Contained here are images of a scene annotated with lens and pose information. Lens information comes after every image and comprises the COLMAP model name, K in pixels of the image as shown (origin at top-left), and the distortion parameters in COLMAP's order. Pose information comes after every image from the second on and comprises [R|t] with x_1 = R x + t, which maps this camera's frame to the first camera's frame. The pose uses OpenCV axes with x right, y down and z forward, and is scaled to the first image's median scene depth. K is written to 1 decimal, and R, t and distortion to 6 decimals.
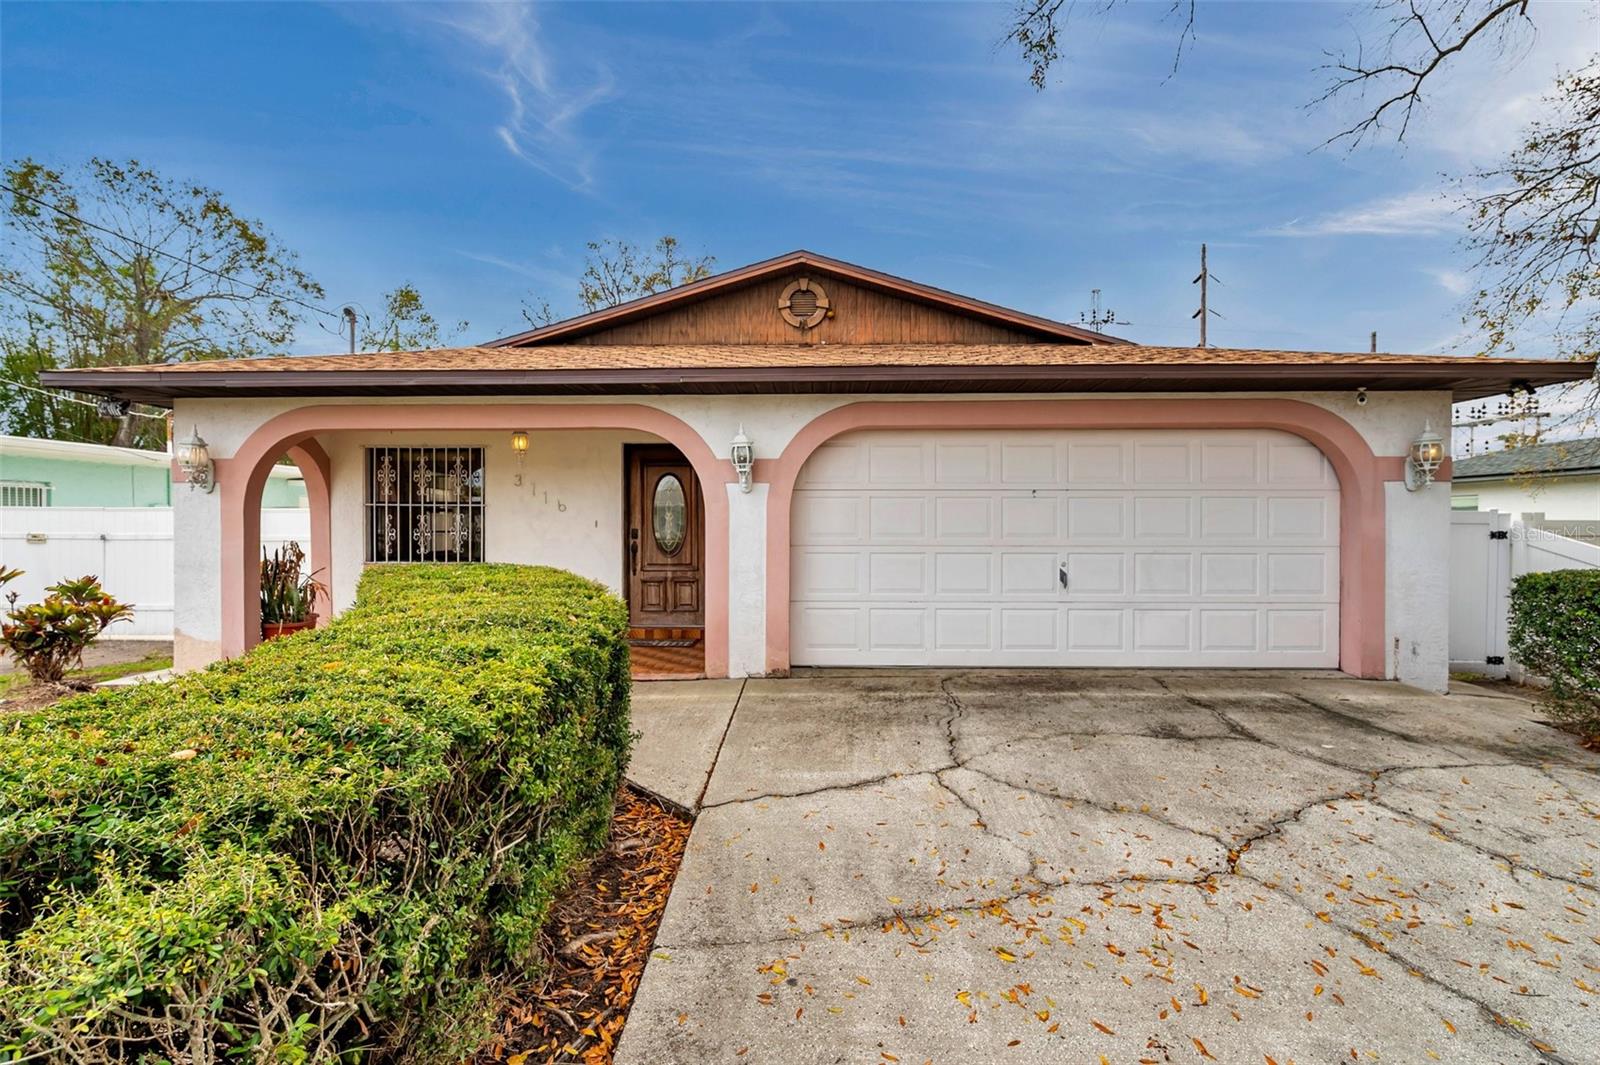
lens RADIAL K [[761.8, 0, 796.8], [0, 761.8, 531.0], [0, 0, 1]] dist [-0.002706, 0.001174]
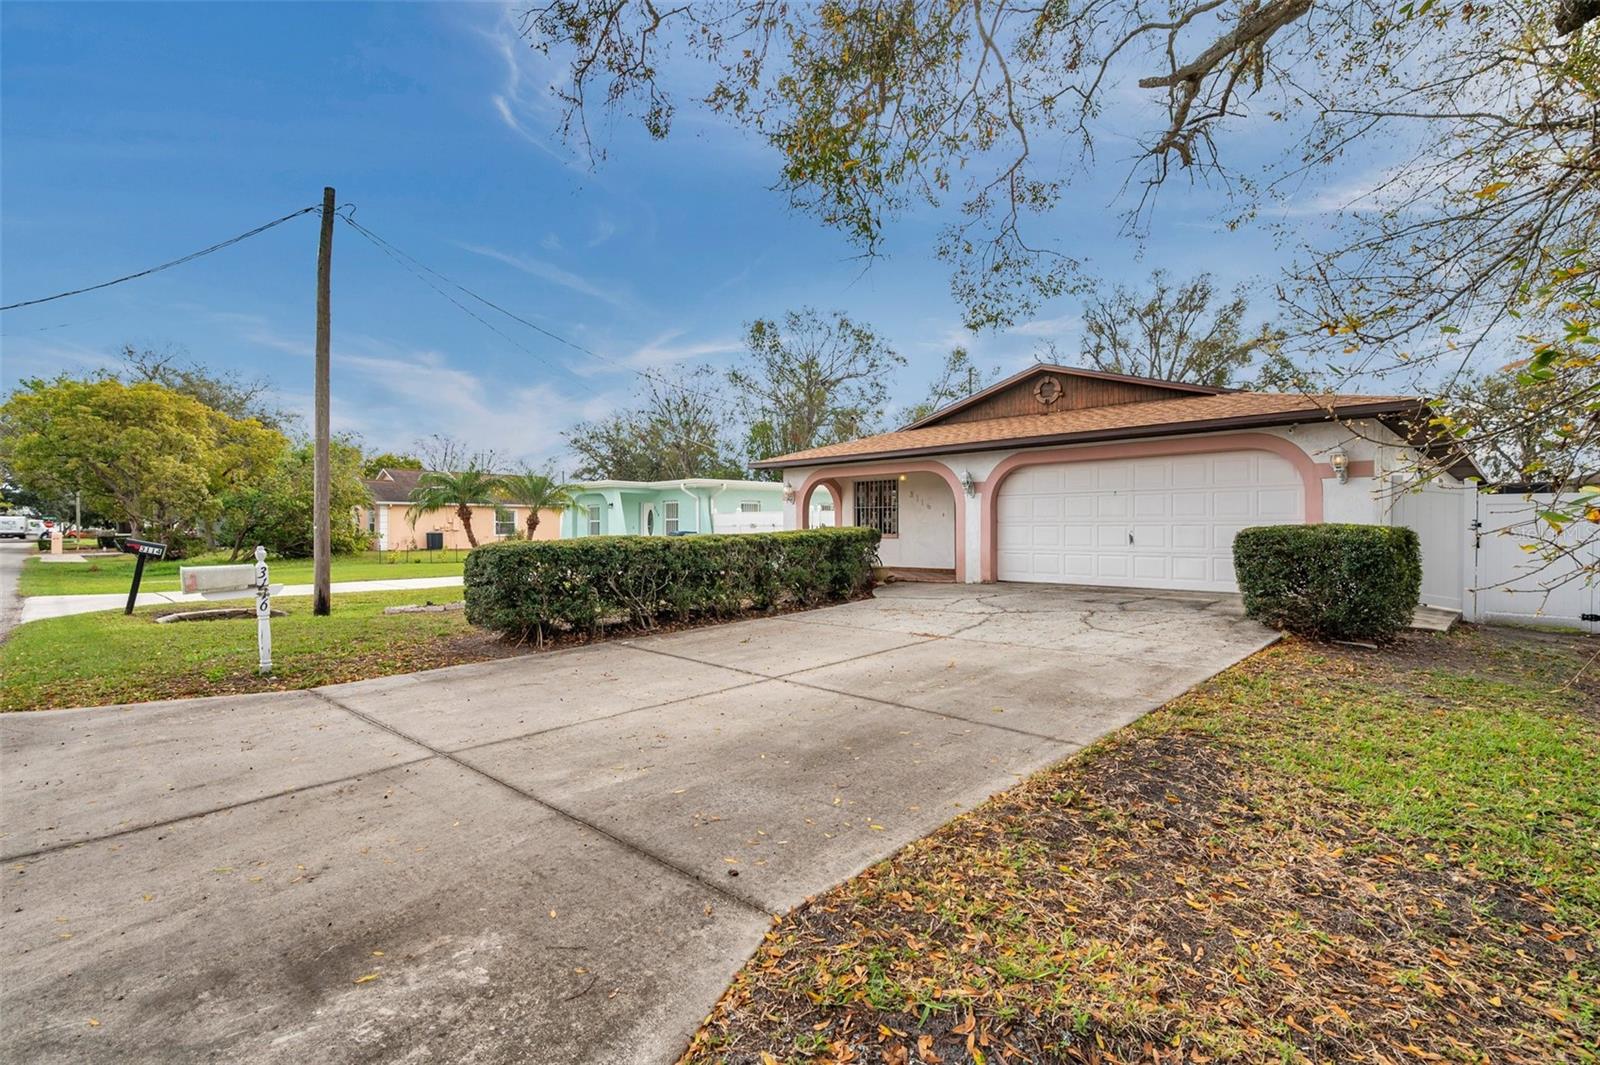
lens RADIAL K [[745.3, 0, 803.0], [0, 745.3, 530.1], [0, 0, 1]] dist [-0.003547, -0.000098]
pose [[0.735359, -0.000695, -0.677678, 0.799379], [-0.003453, 0.999983, -0.004772, 0.042408], [0.677669, 0.005849, 0.735343, -0.696627]]
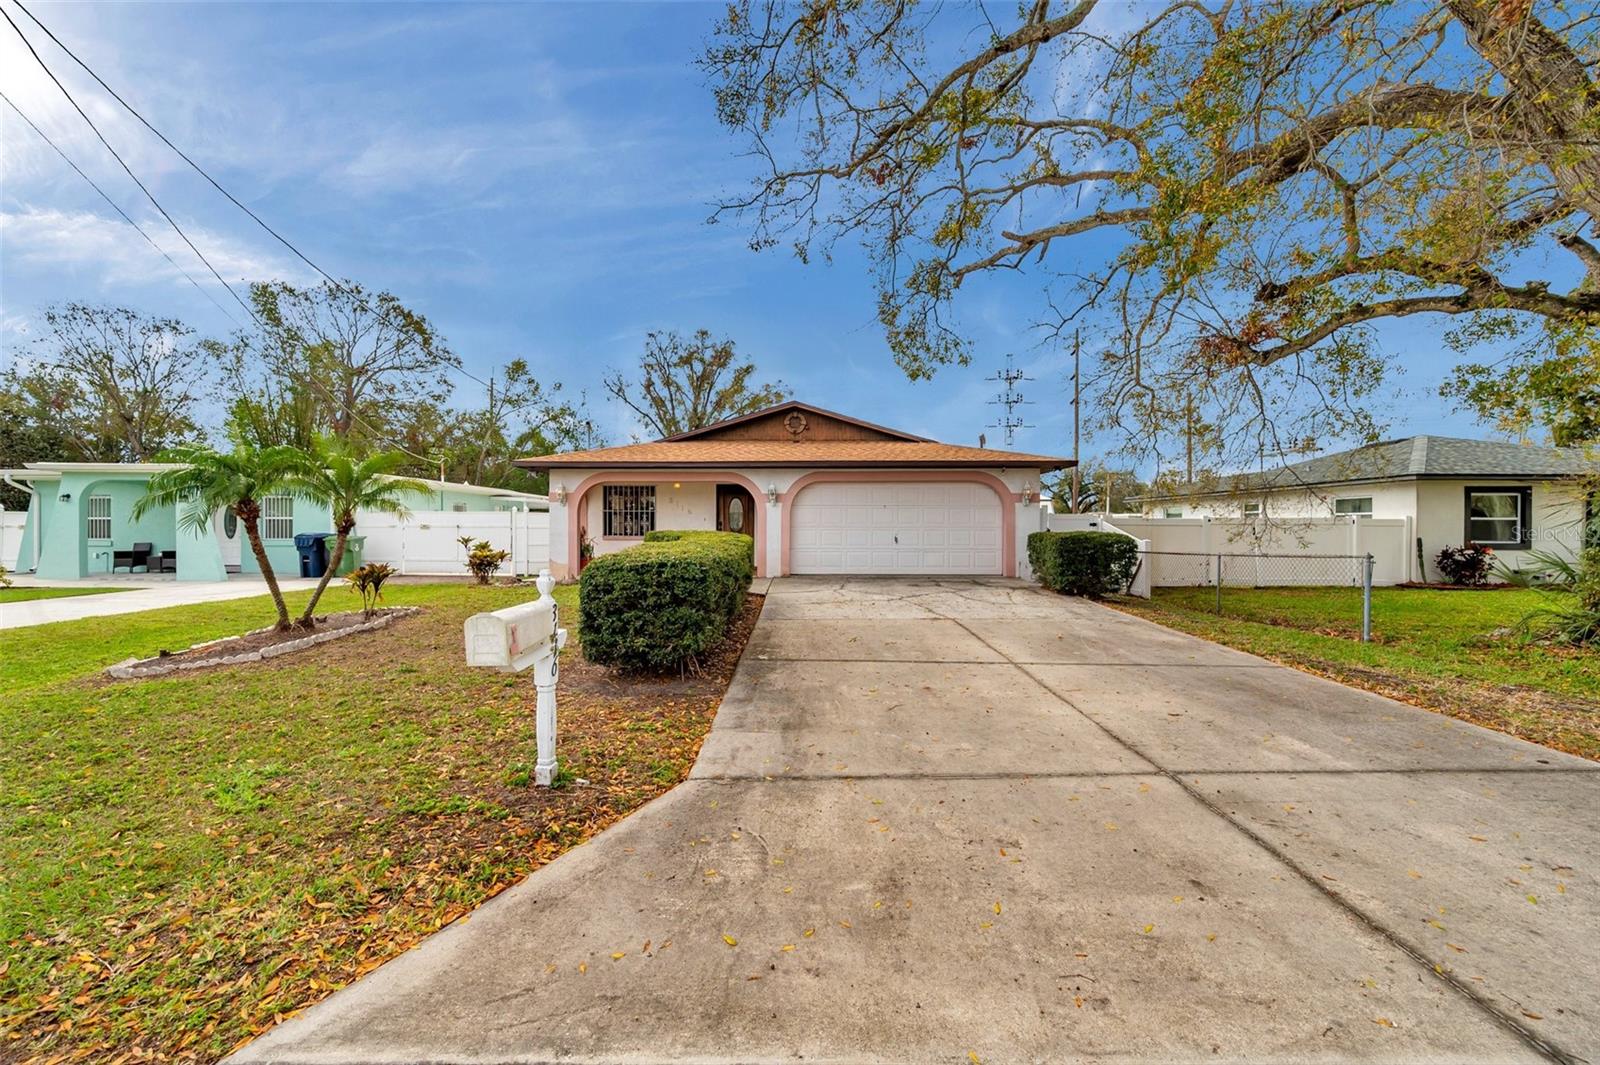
lens RADIAL K [[631.1, 0, 800.0], [0, 631.1, 530.6], [0, 0, 1]] dist [0.002435, -0.001212]
pose [[0.999829, 0.000422, 0.018469, -0.011549], [-0.000350, 0.999992, -0.003909, 0.032282], [-0.018471, 0.003902, 0.999822, -0.917351]]
